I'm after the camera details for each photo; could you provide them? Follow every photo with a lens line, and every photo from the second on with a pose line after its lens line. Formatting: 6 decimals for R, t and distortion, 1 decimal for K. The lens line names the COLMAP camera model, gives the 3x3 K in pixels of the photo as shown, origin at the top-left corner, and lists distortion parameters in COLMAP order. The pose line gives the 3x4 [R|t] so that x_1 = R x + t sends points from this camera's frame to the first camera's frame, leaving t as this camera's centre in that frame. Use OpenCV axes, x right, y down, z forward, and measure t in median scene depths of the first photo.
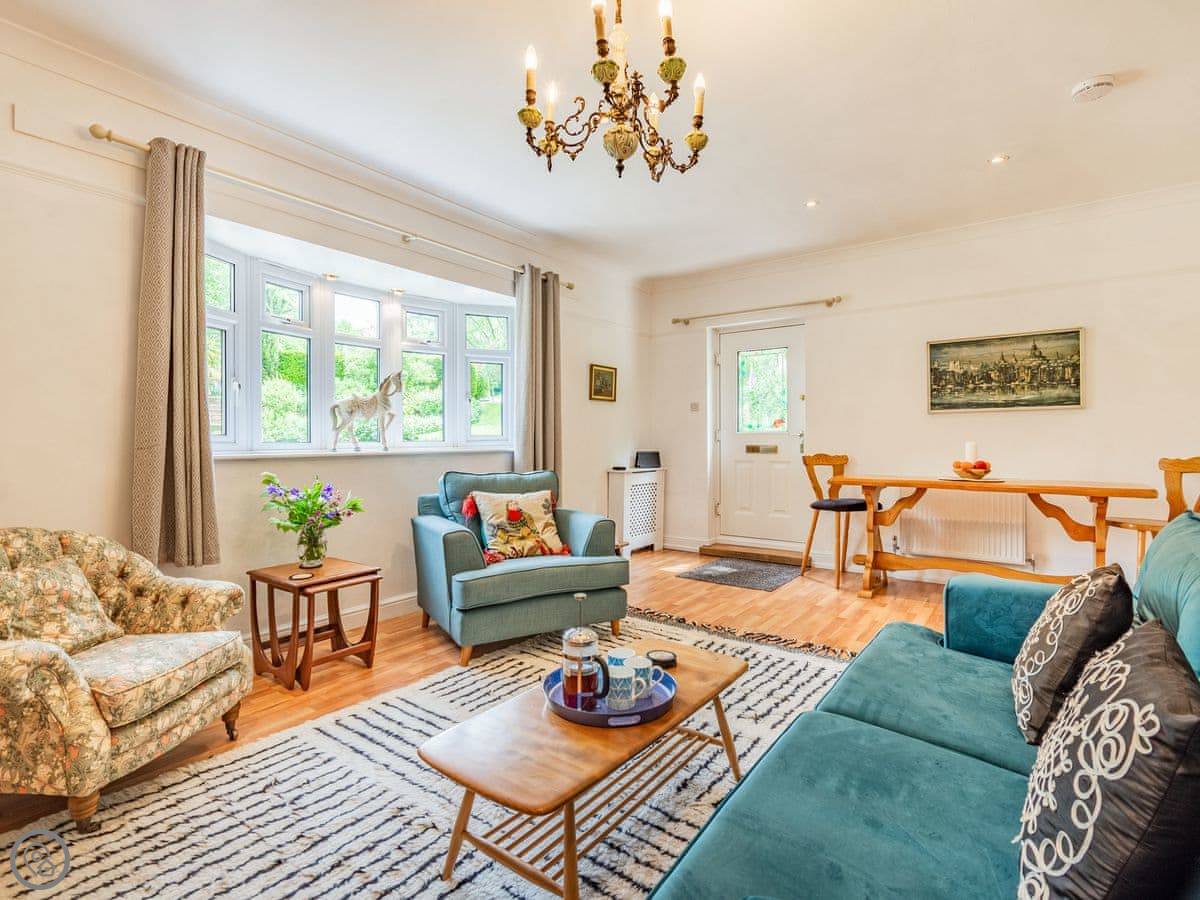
lens RADIAL K [[598.3, 0, 602.2], [0, 598.3, 441.5], [0, 0, 1]] dist [0.002365, -0.000072]
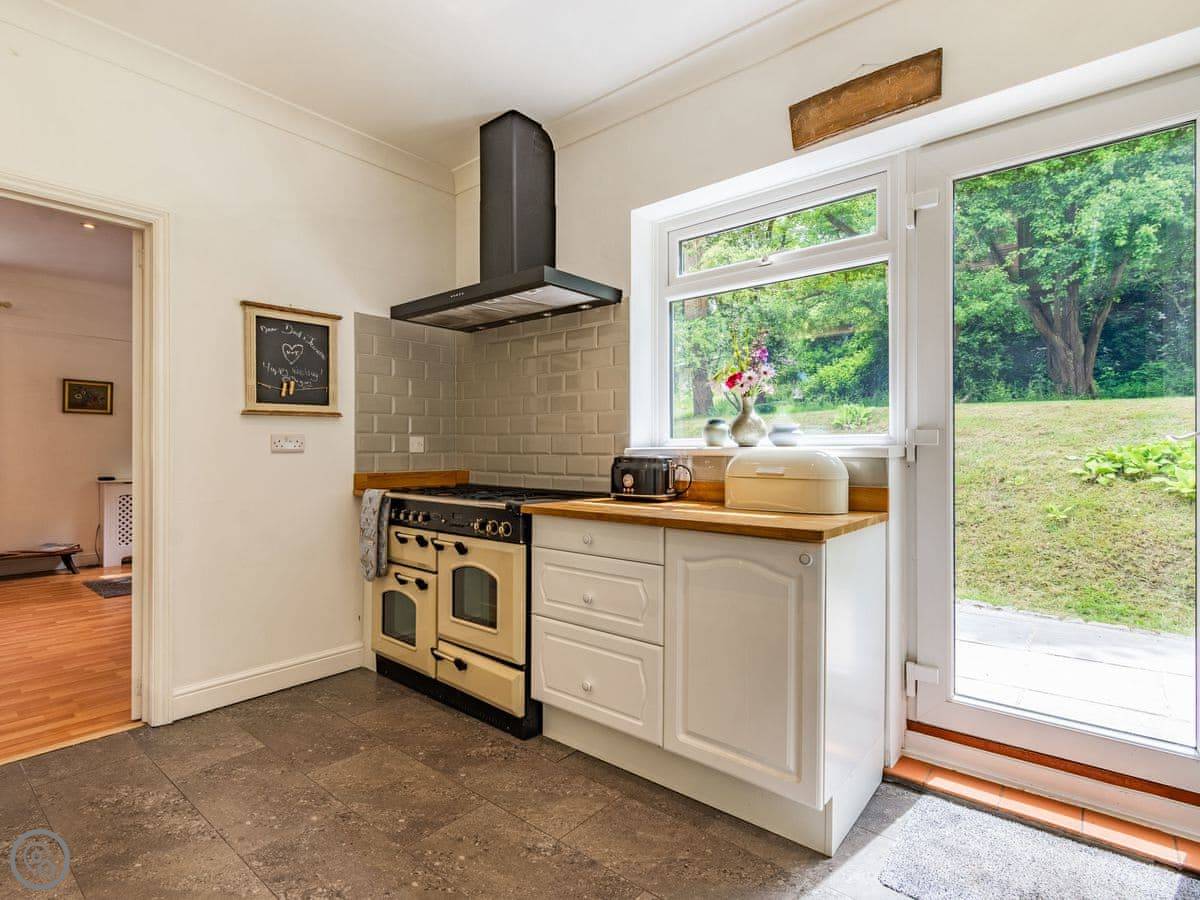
lens RADIAL K [[605.1, 0, 604.0], [0, 605.1, 448.4], [0, 0, 1]] dist [-0.000546, -0.000311]
pose [[0.998564, 0.003471, -0.053458, 1.273583], [-0.003668, 0.999987, -0.003580, -0.009203], [0.053445, 0.003771, 0.998564, -0.007092]]
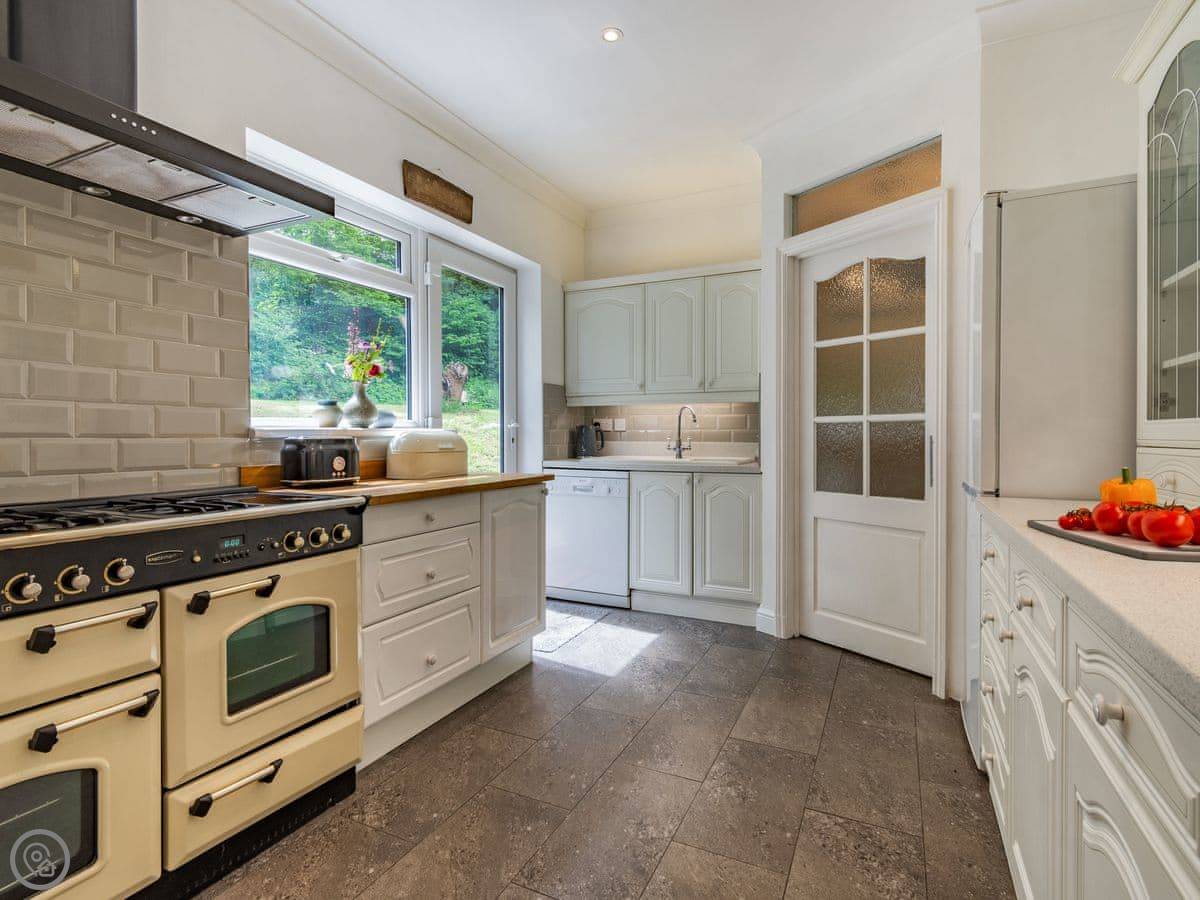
lens RADIAL K [[592.9, 0, 604.1], [0, 592.9, 437.6], [0, 0, 1]] dist [-0.000731, -0.001137]
pose [[-0.182198, -0.002051, 0.983260, 0.701612], [0.005187, 0.999982, 0.003047, -0.003701], [-0.983248, 0.005655, -0.182184, 0.448104]]
